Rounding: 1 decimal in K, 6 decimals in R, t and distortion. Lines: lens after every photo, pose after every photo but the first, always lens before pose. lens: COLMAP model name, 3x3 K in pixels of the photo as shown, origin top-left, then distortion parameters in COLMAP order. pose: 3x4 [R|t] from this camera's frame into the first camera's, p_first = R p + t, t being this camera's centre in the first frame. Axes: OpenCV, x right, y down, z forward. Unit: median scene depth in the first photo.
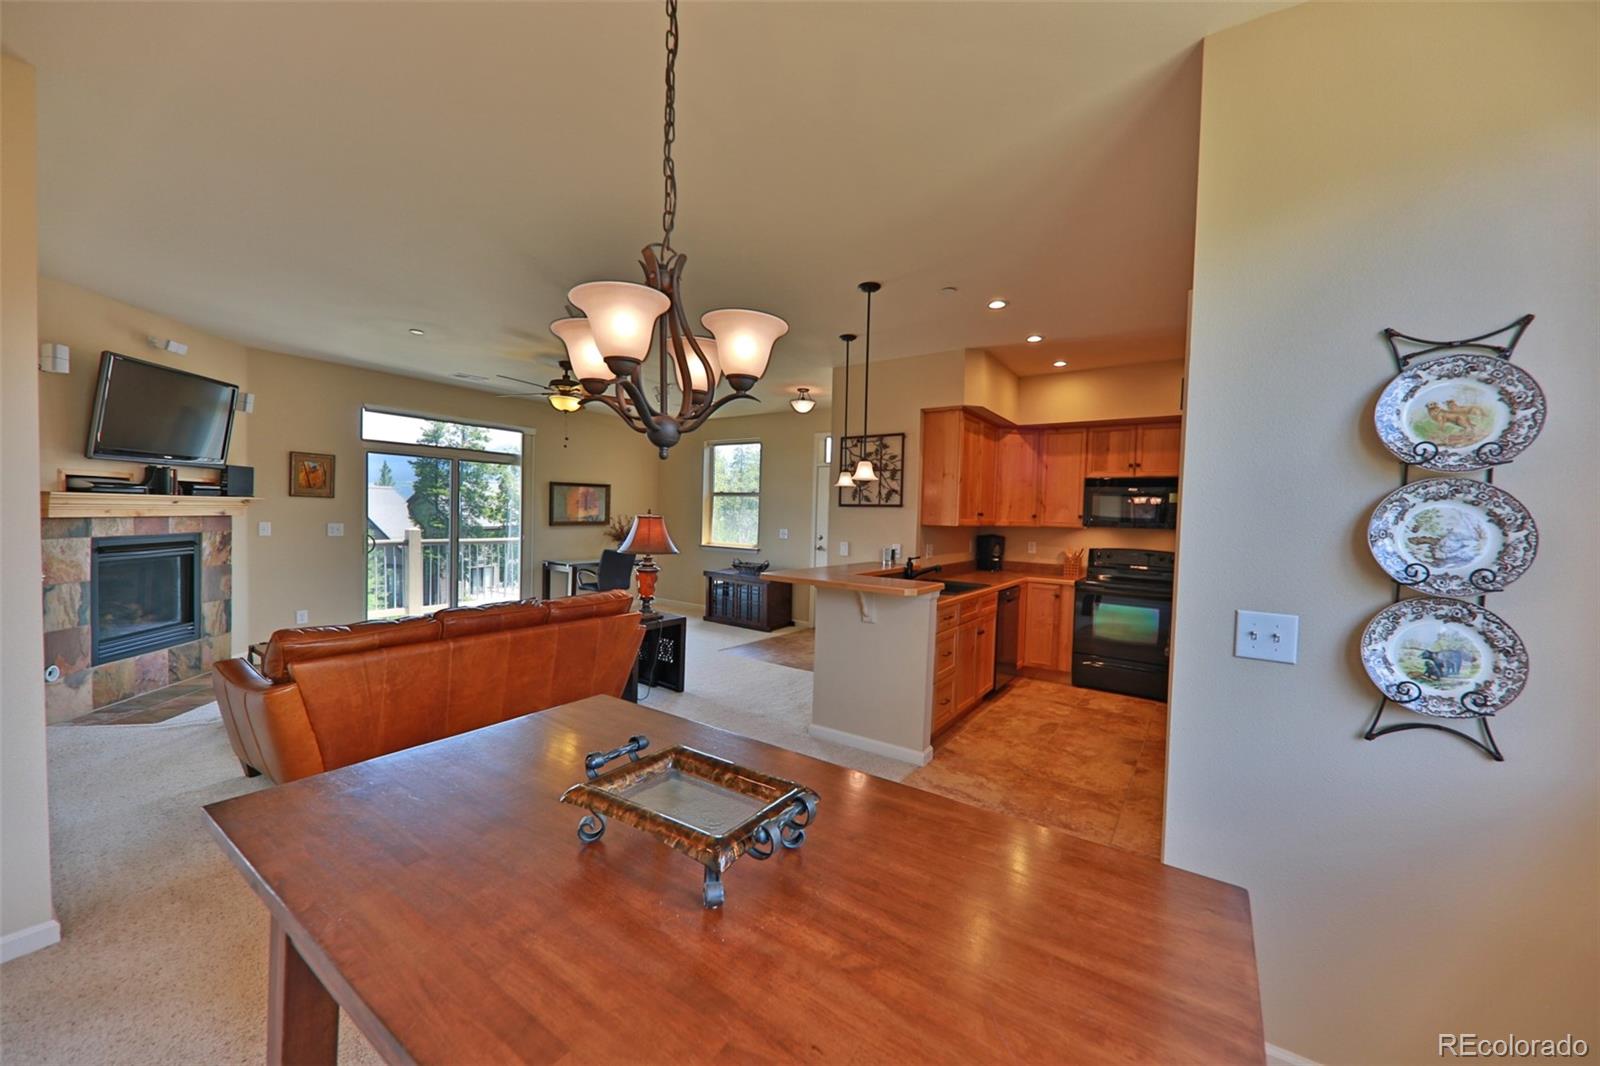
lens RADIAL K [[580.6, 0, 799.6], [0, 580.6, 524.3], [0, 0, 1]] dist [0.000056, -0.000035]
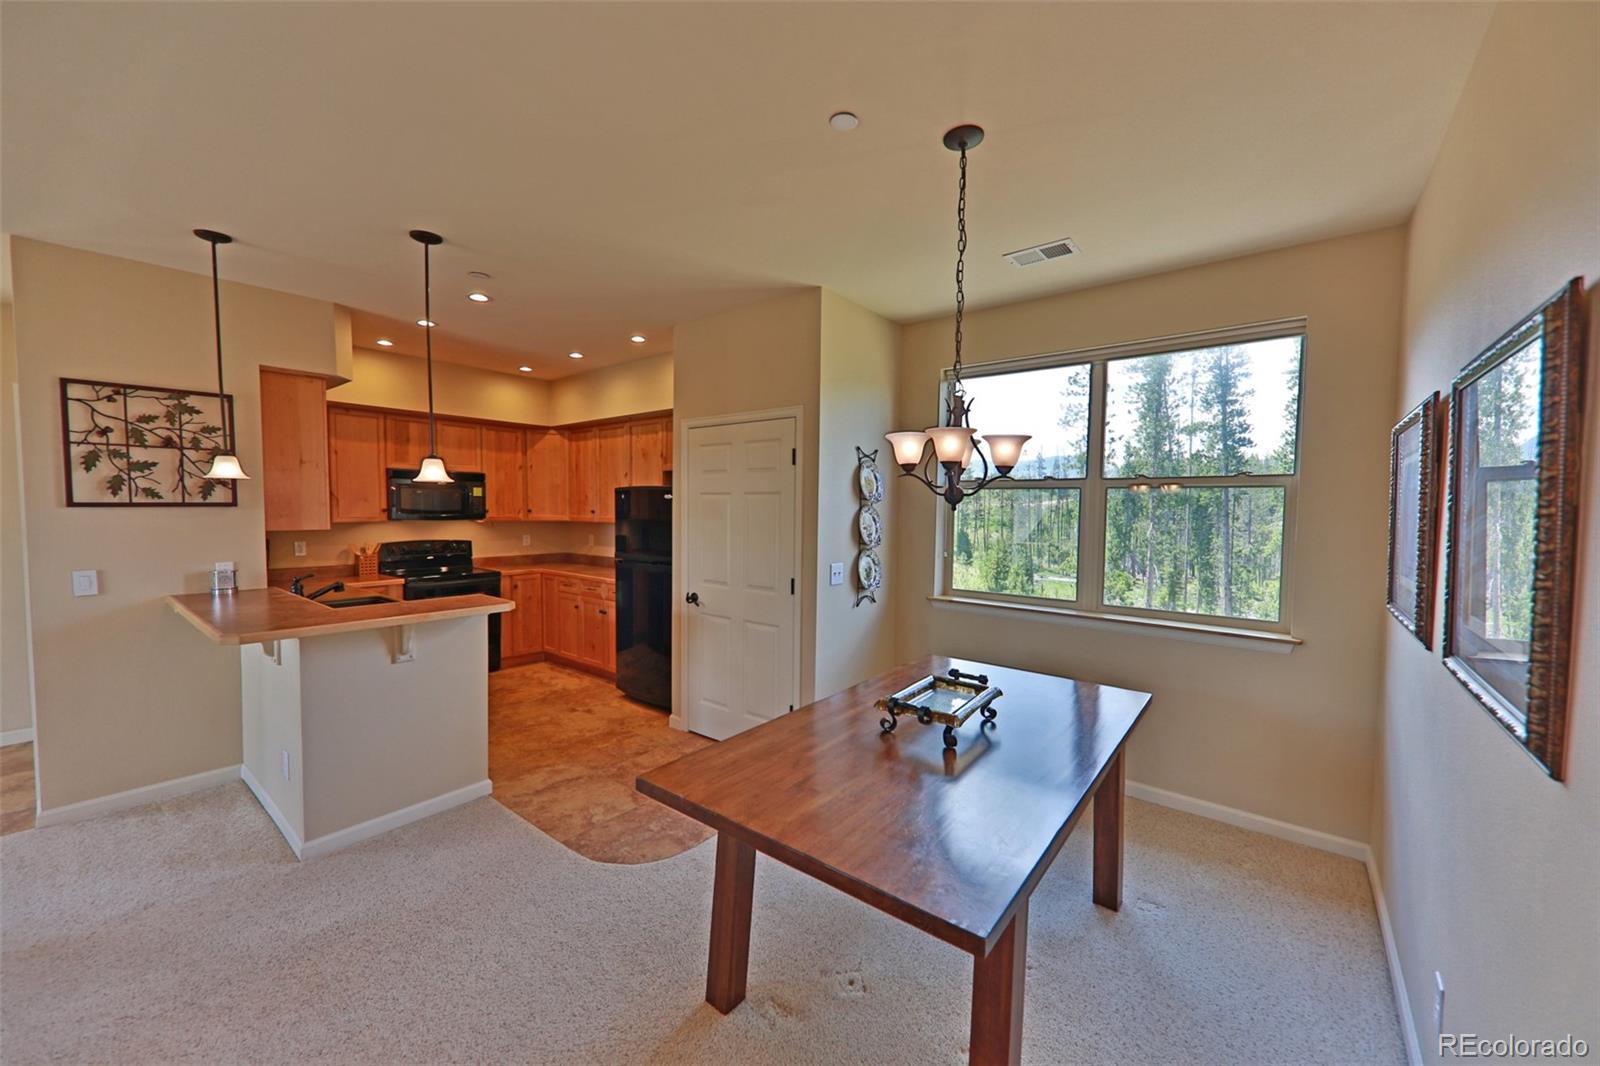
lens RADIAL K [[614.1, 0, 784.0], [0, 614.1, 528.1], [0, 0, 1]] dist [0.000071, -0.000052]
pose [[0.073615, -0.064341, 0.995209, -0.661862], [0.011399, 0.997906, 0.063673, -0.058030], [-0.997222, 0.006657, 0.074194, 0.430116]]
